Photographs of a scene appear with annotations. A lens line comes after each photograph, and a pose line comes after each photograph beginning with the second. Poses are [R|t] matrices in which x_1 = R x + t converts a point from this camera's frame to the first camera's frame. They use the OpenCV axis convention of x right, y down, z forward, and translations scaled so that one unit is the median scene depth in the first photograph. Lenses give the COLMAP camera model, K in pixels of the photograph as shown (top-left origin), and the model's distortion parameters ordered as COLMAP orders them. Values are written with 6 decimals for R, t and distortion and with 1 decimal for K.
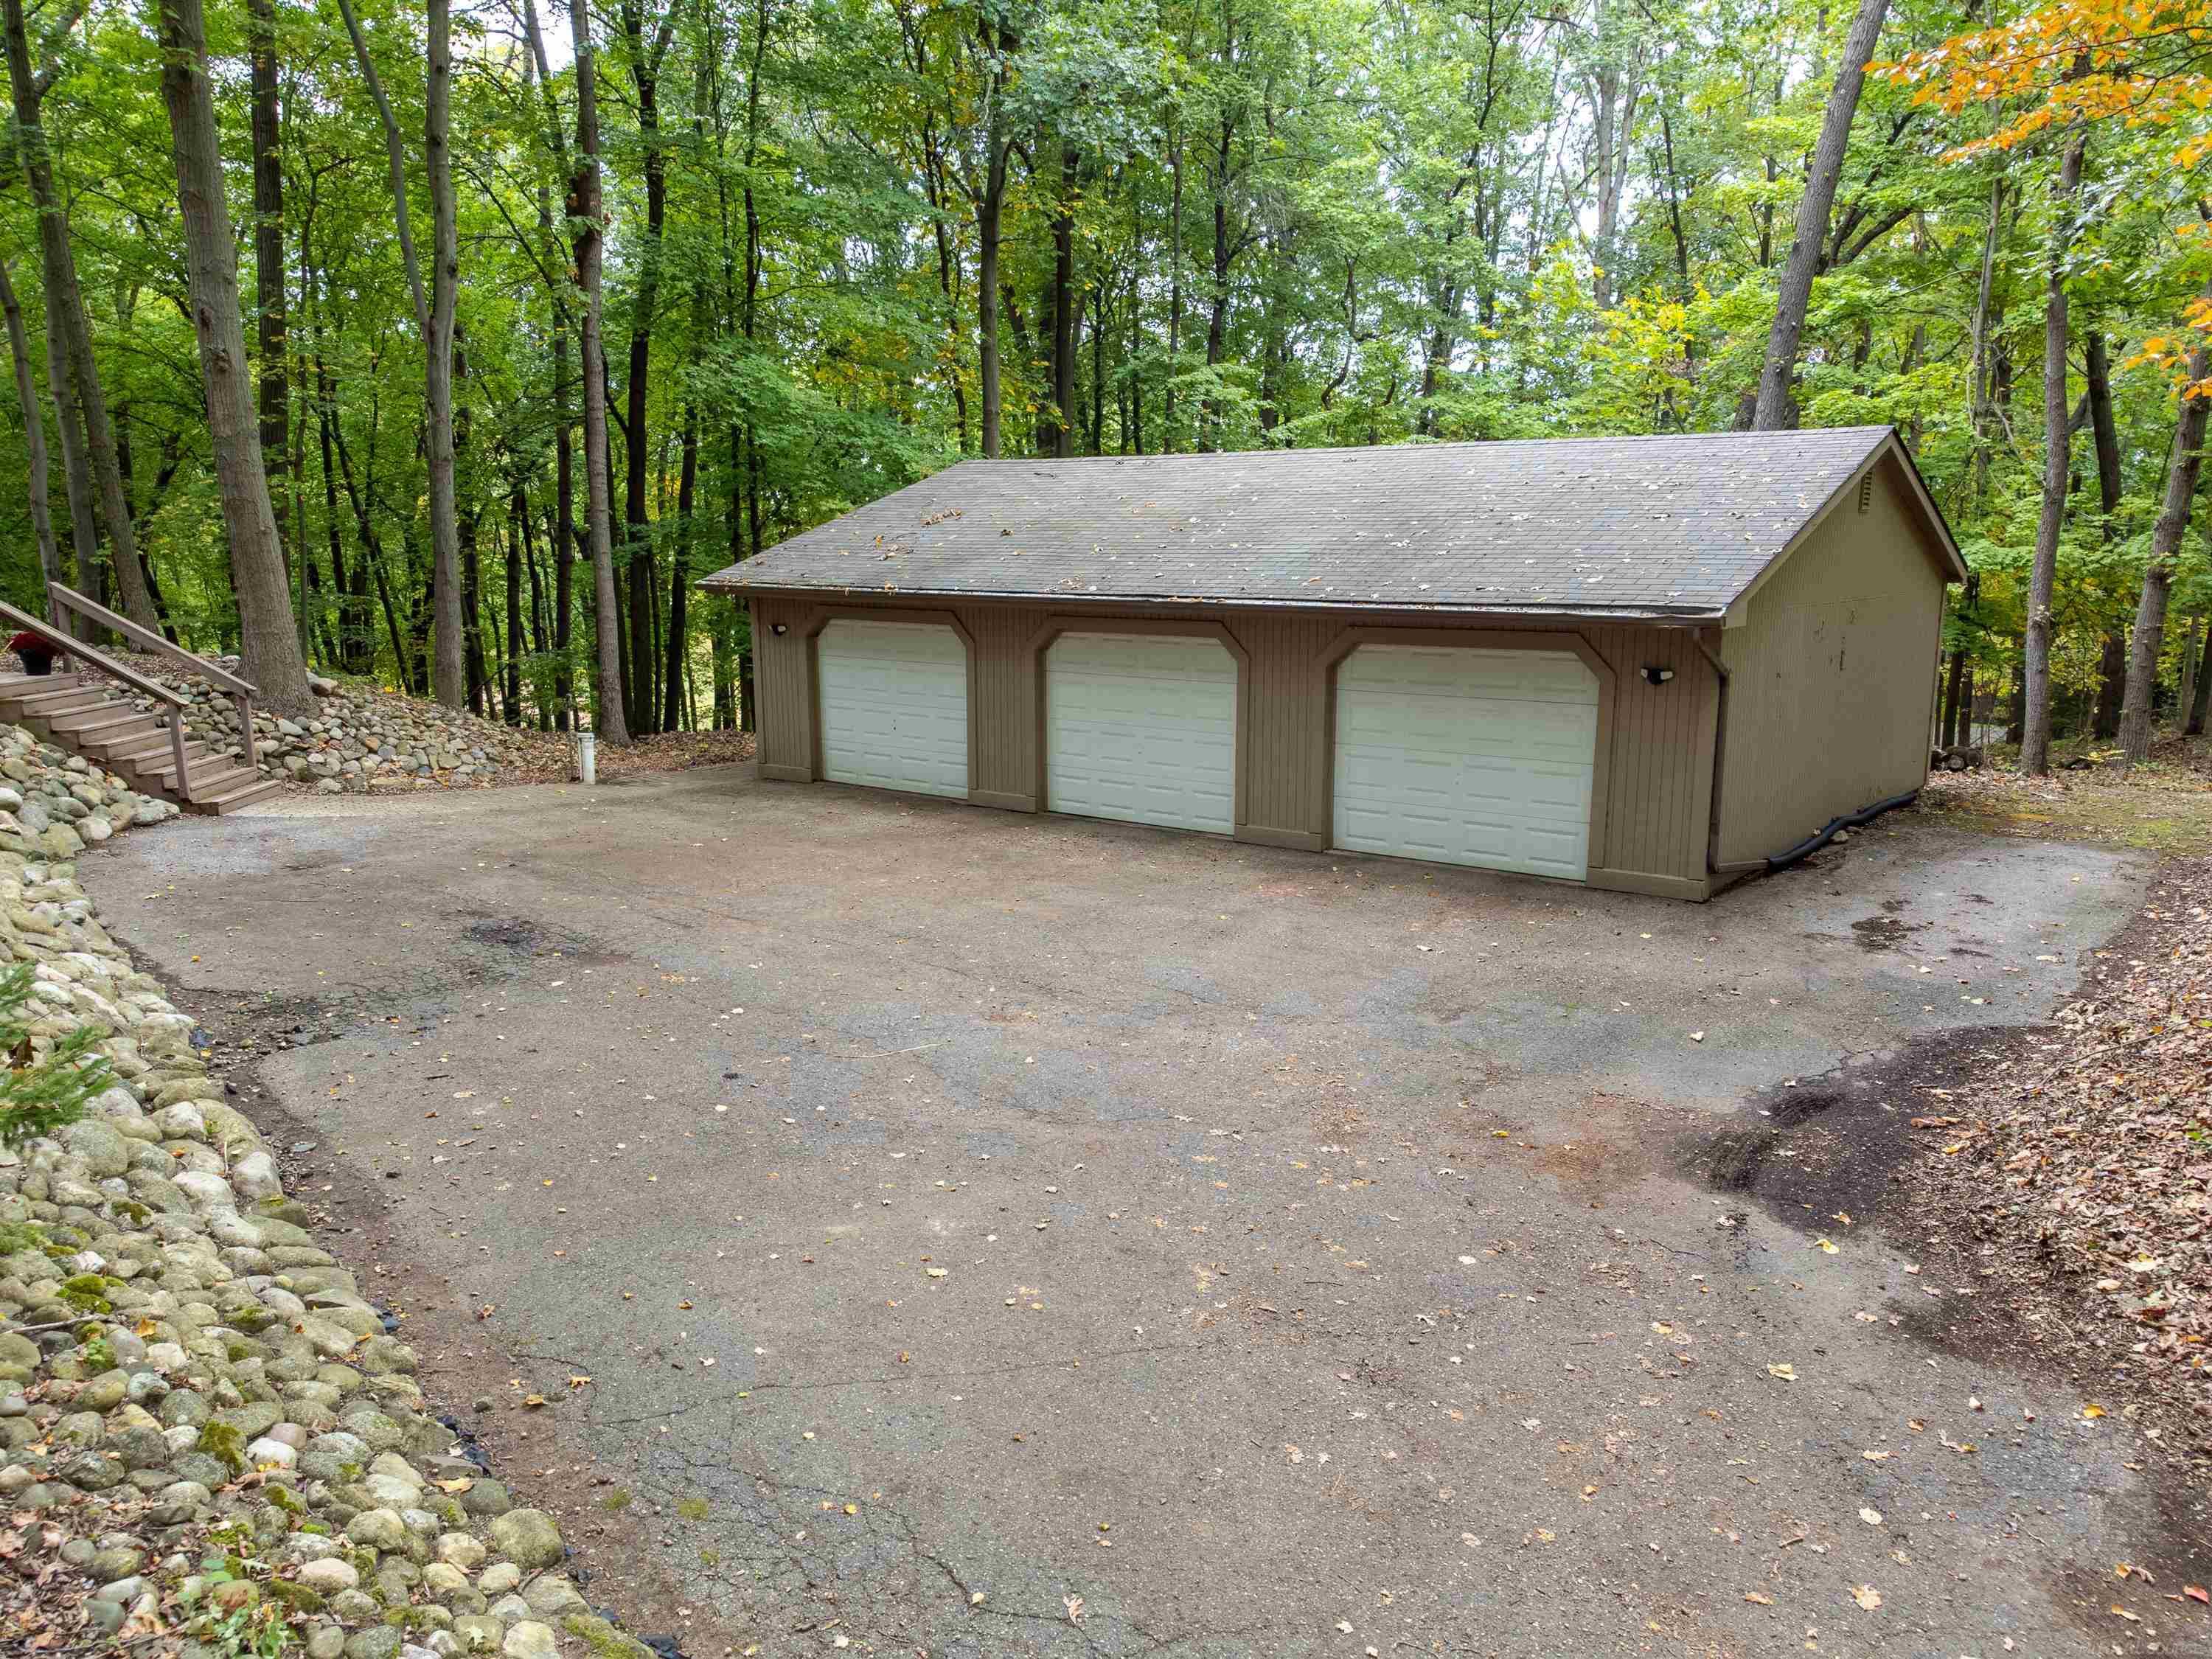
lens RADIAL K [[1646.7, 0, 1107.8], [0, 1646.7, 823.2], [0, 0, 1]] dist [0.027410, -0.005696]
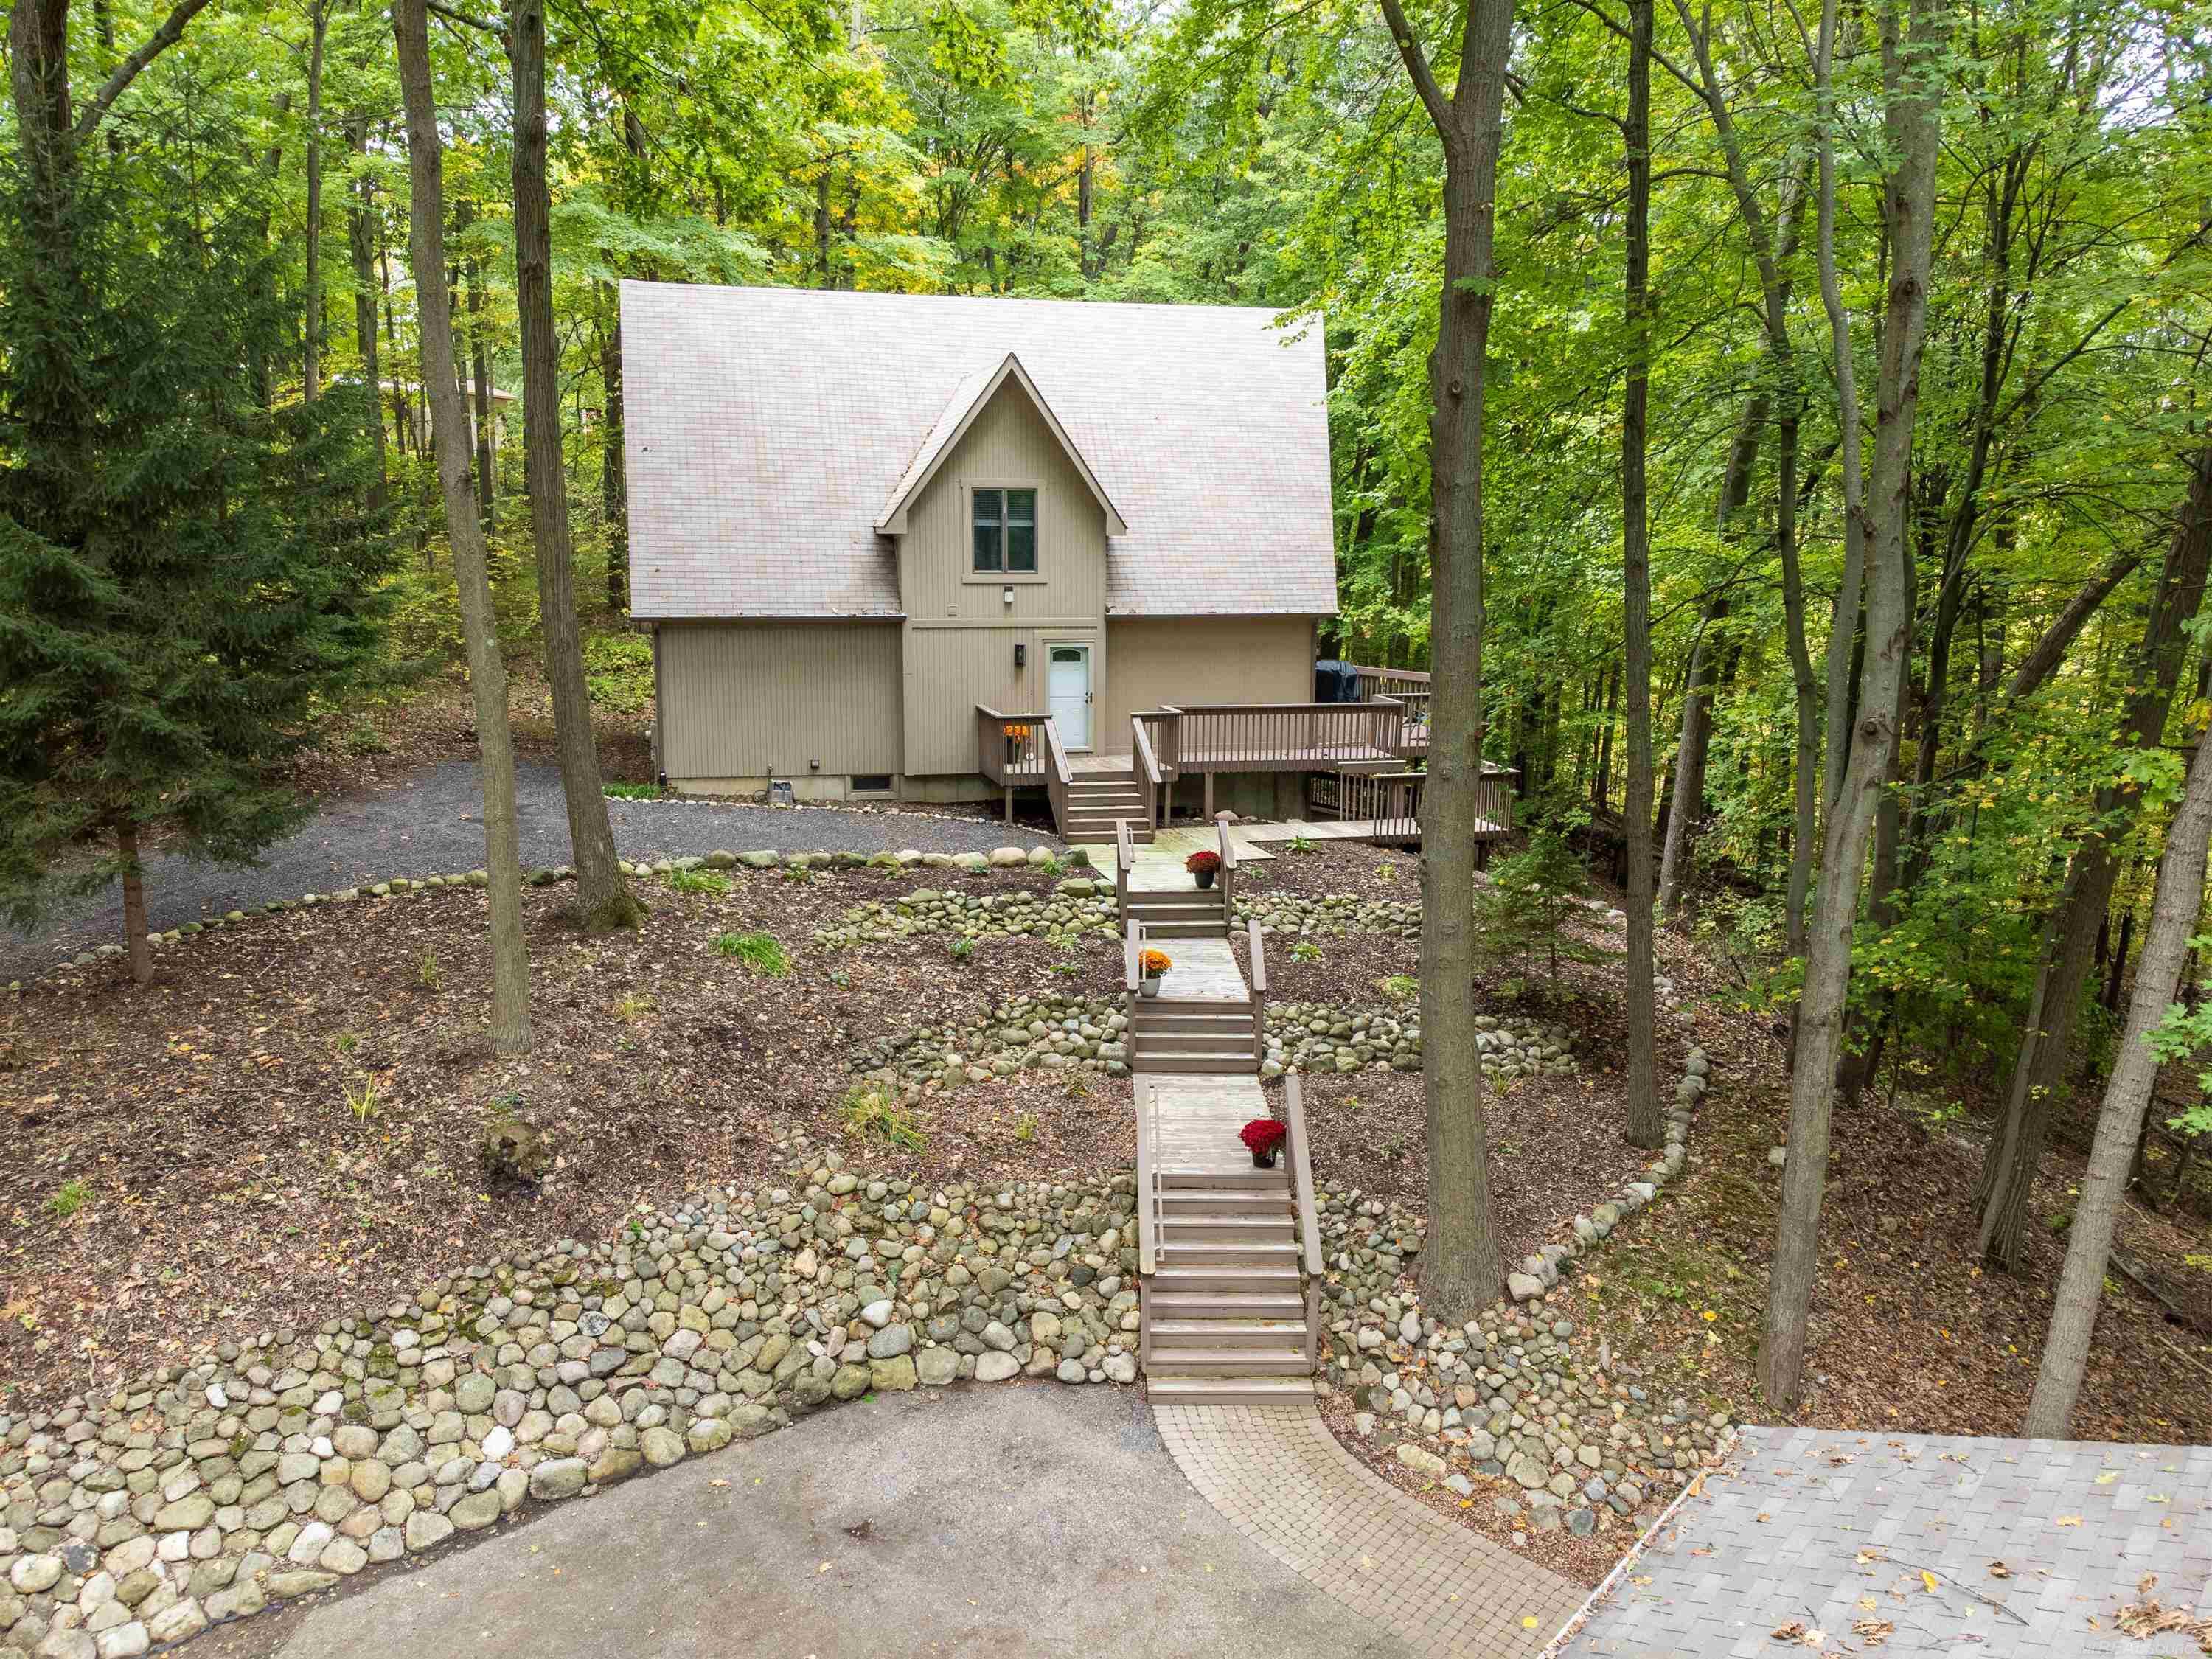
lens RADIAL K [[1646.7, 0, 1098.3], [0, 1646.7, 827.4], [0, 0, 1]] dist [0.027410, -0.005696]
pose [[-0.051346, 0.173456, -0.983502, 0.361369], [-0.177902, 0.967461, 0.179915, -0.604792], [0.982708, 0.184205, -0.018817, 1.253209]]
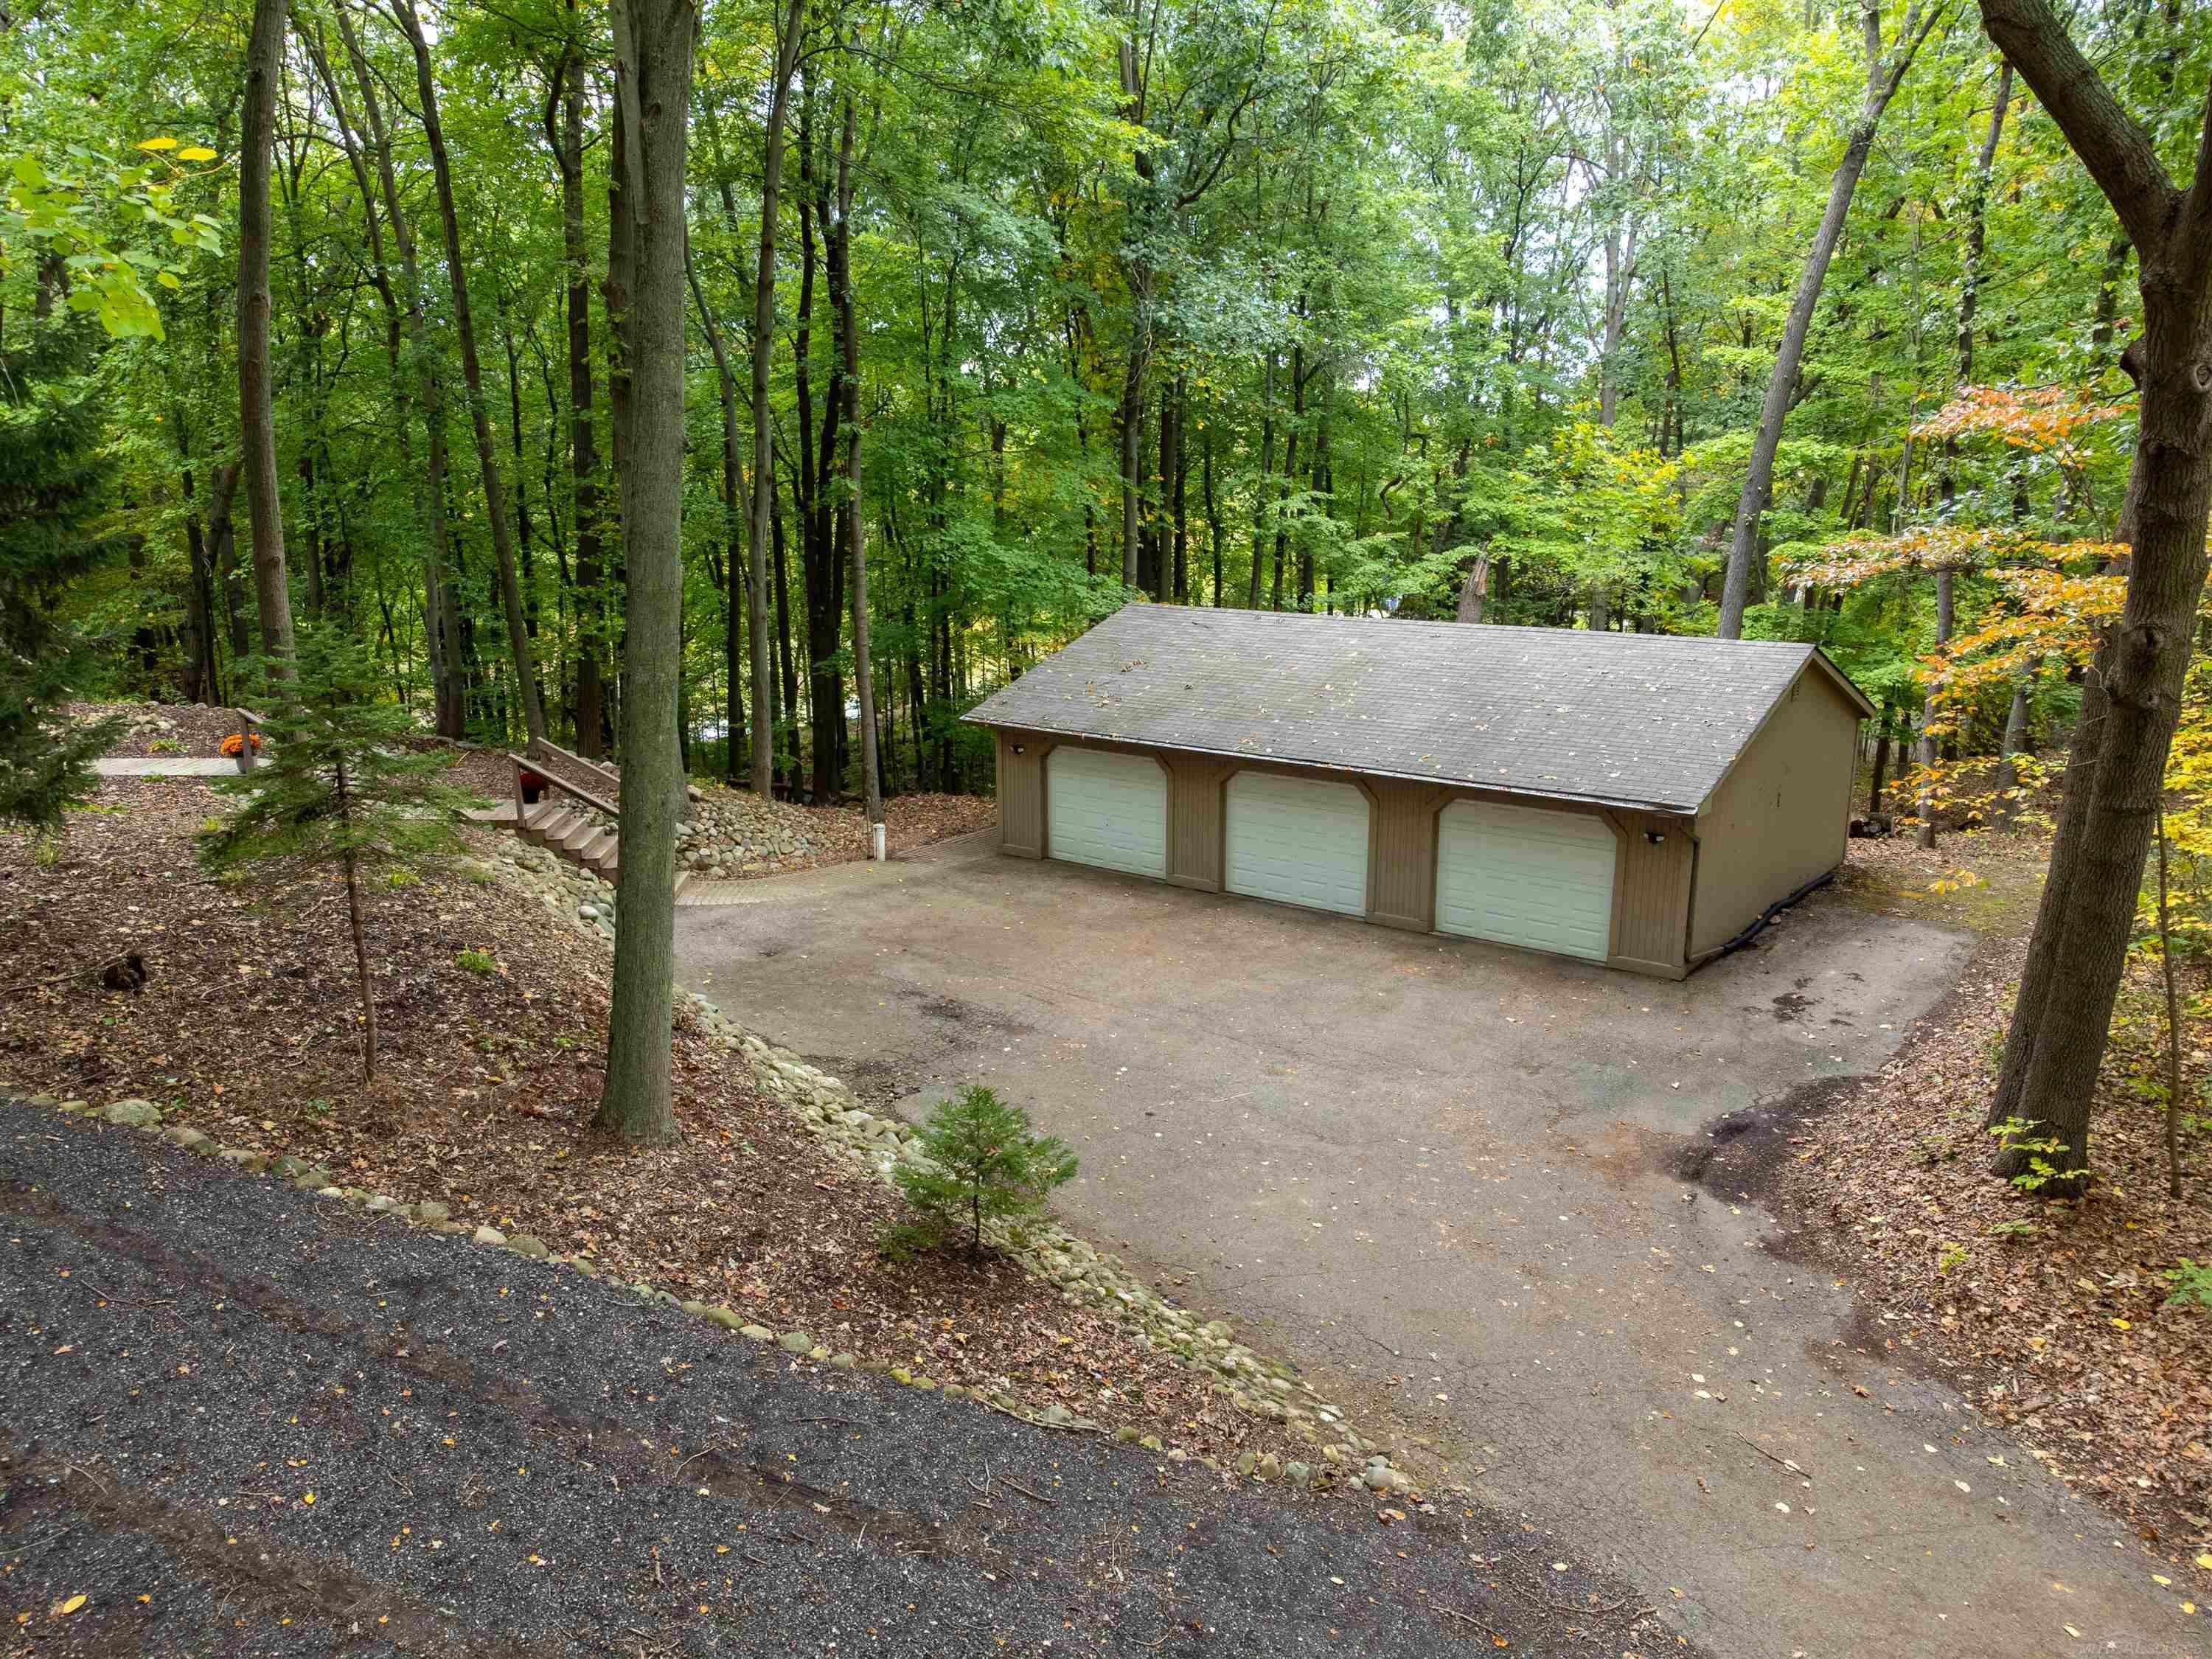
lens RADIAL K [[1646.7, 0, 1105.6], [0, 1646.7, 825.0], [0, 0, 1]] dist [0.027410, -0.005696]
pose [[0.999983, -0.003460, 0.004599, -0.213079], [0.003238, 0.998864, 0.047552, -0.192687], [-0.004759, -0.047536, 0.998858, -0.614718]]
